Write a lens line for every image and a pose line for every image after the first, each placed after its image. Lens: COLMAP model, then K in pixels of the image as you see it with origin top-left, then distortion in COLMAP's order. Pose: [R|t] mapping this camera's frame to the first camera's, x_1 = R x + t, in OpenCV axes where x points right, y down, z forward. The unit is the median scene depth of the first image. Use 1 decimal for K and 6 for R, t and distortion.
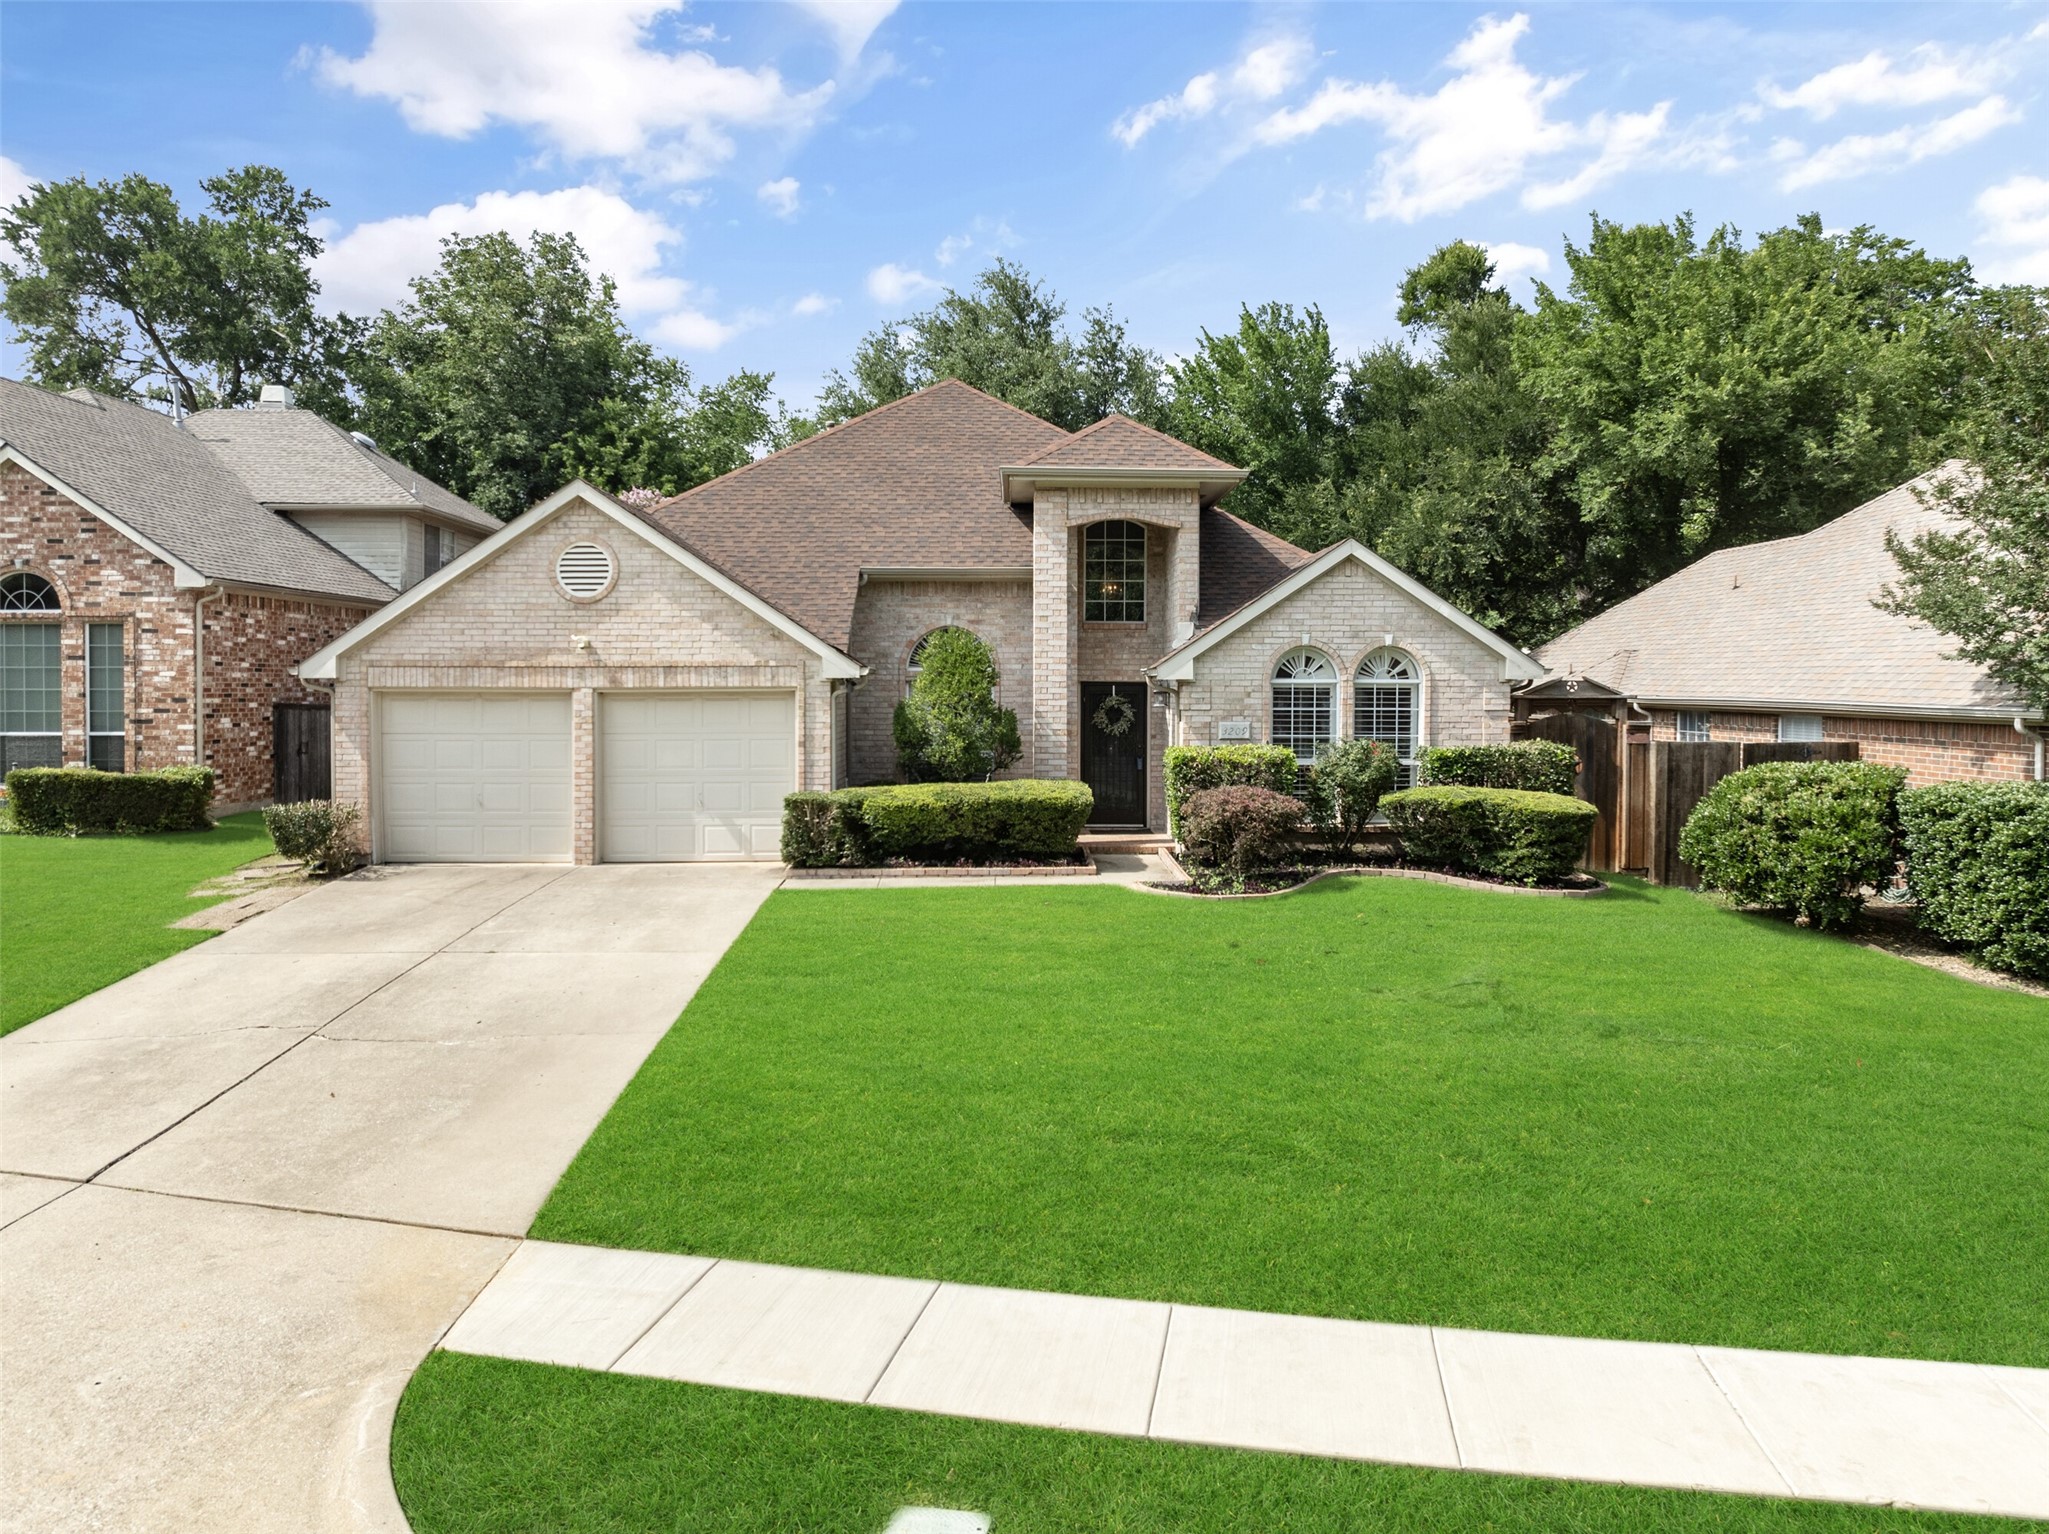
lens RADIAL K [[1443.0, 0, 1027.4], [0, 1443.0, 727.1], [0, 0, 1]] dist [-0.038161, 0.010211]
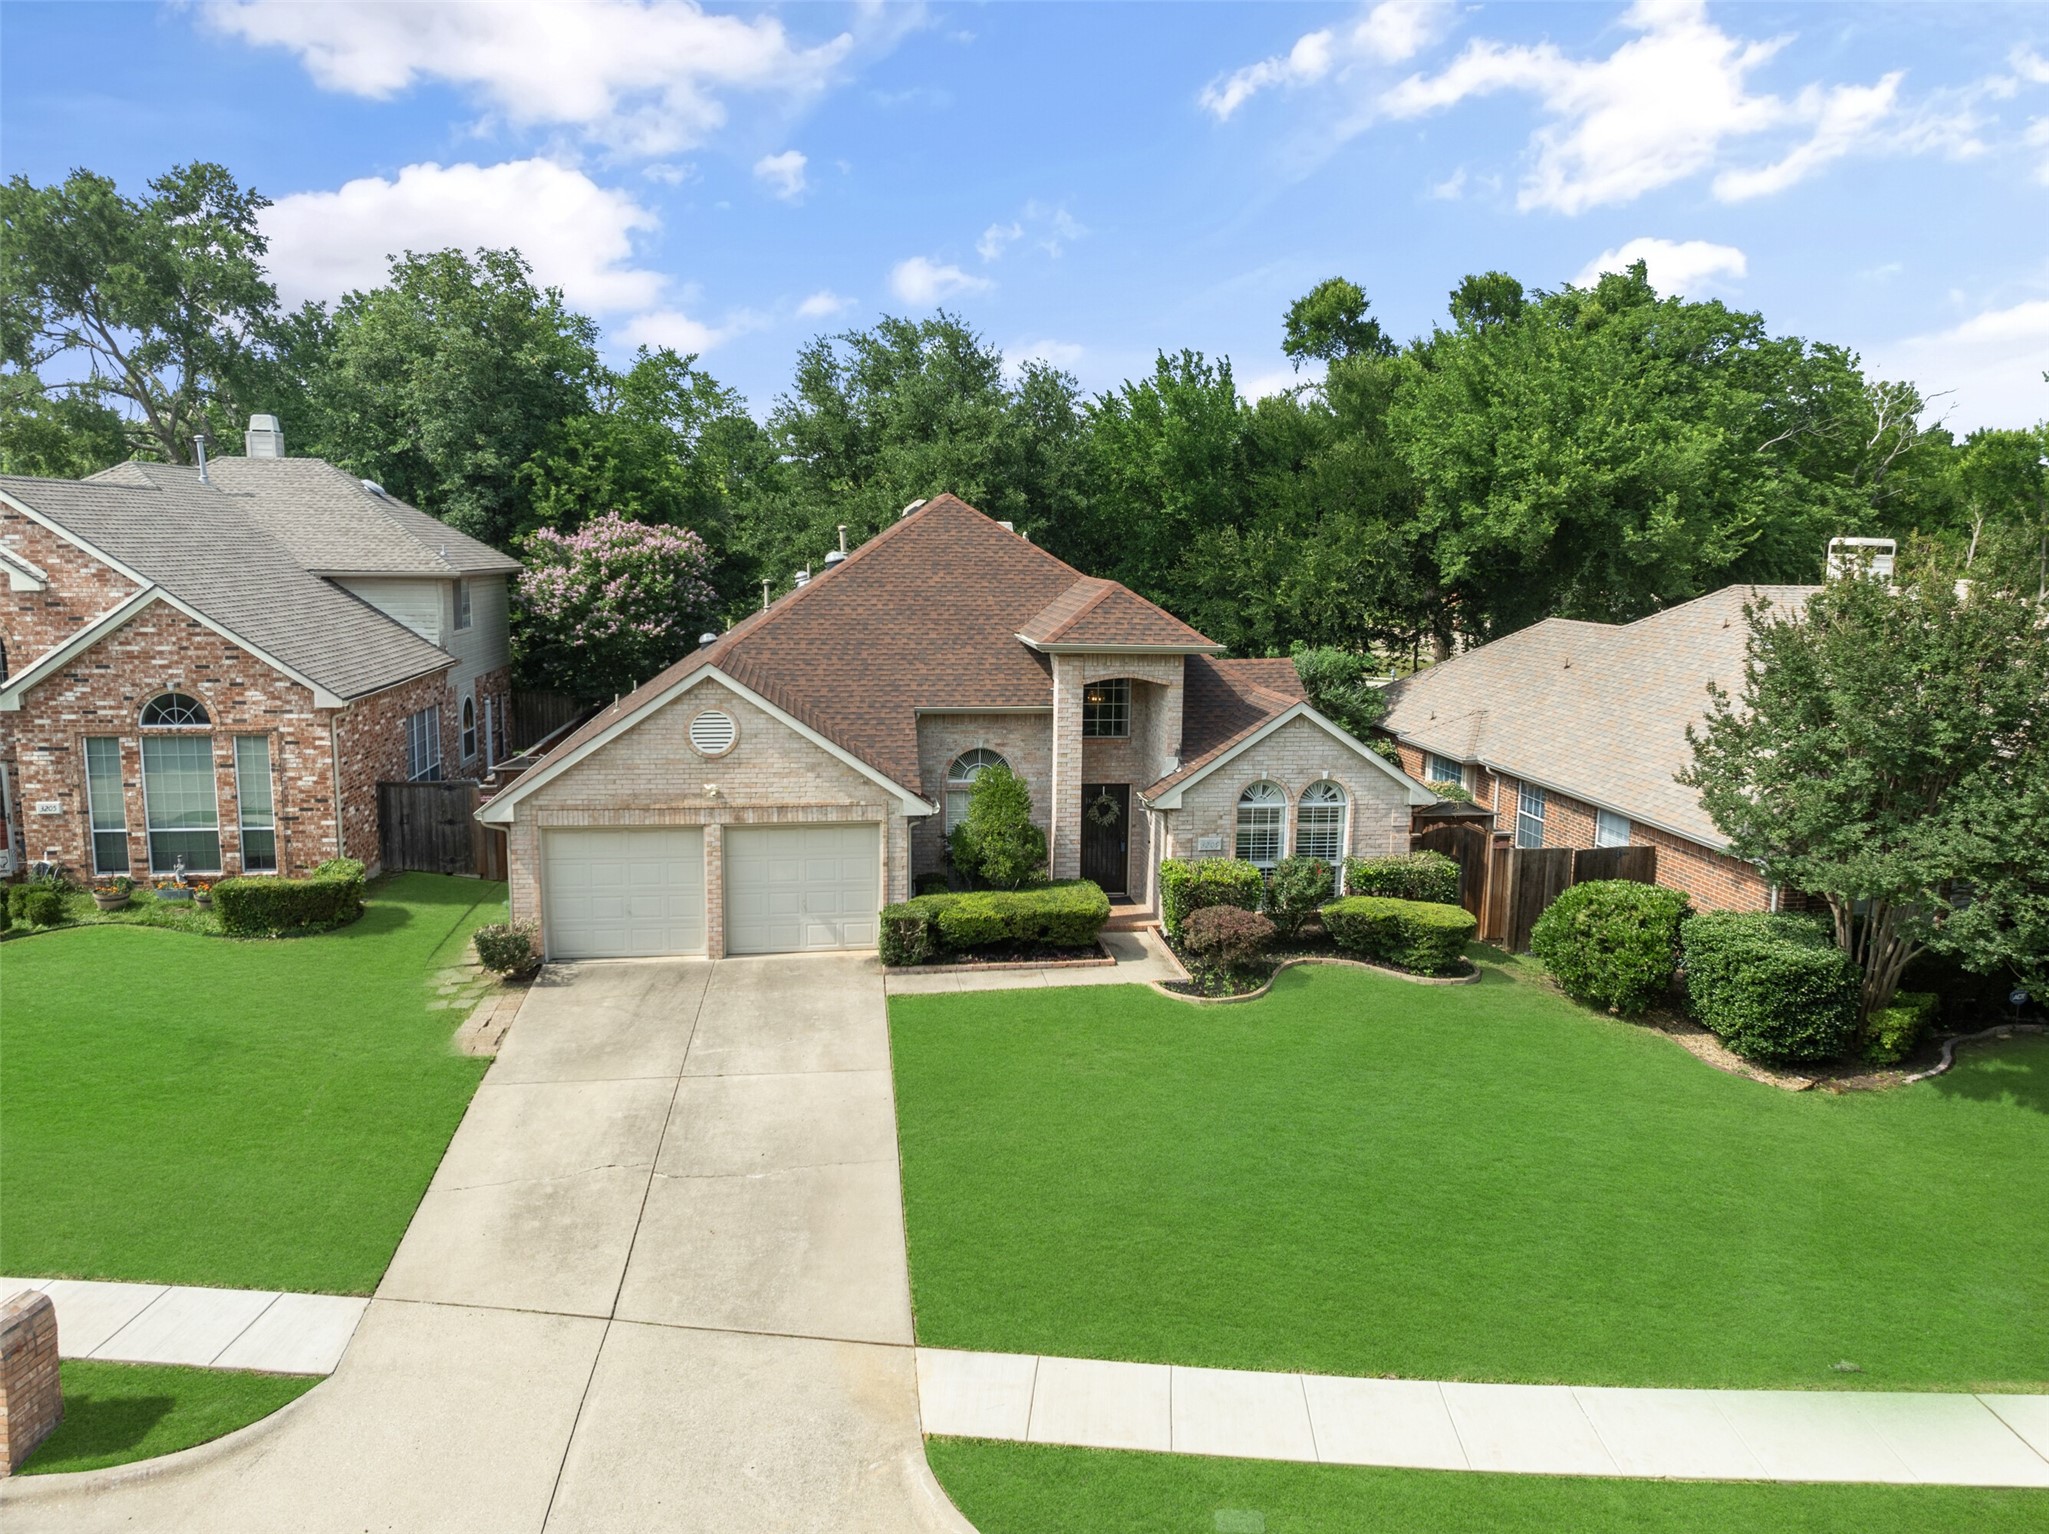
lens RADIAL K [[1416.8, 0, 1024.5], [0, 1416.8, 767.0], [0, 0, 1]] dist [-0.032290, -0.006776]
pose [[0.992731, -0.007355, 0.120131, -0.179500], [-0.008392, 0.991472, 0.130047, -0.233980], [-0.120063, -0.130110, 0.984203, -0.246783]]
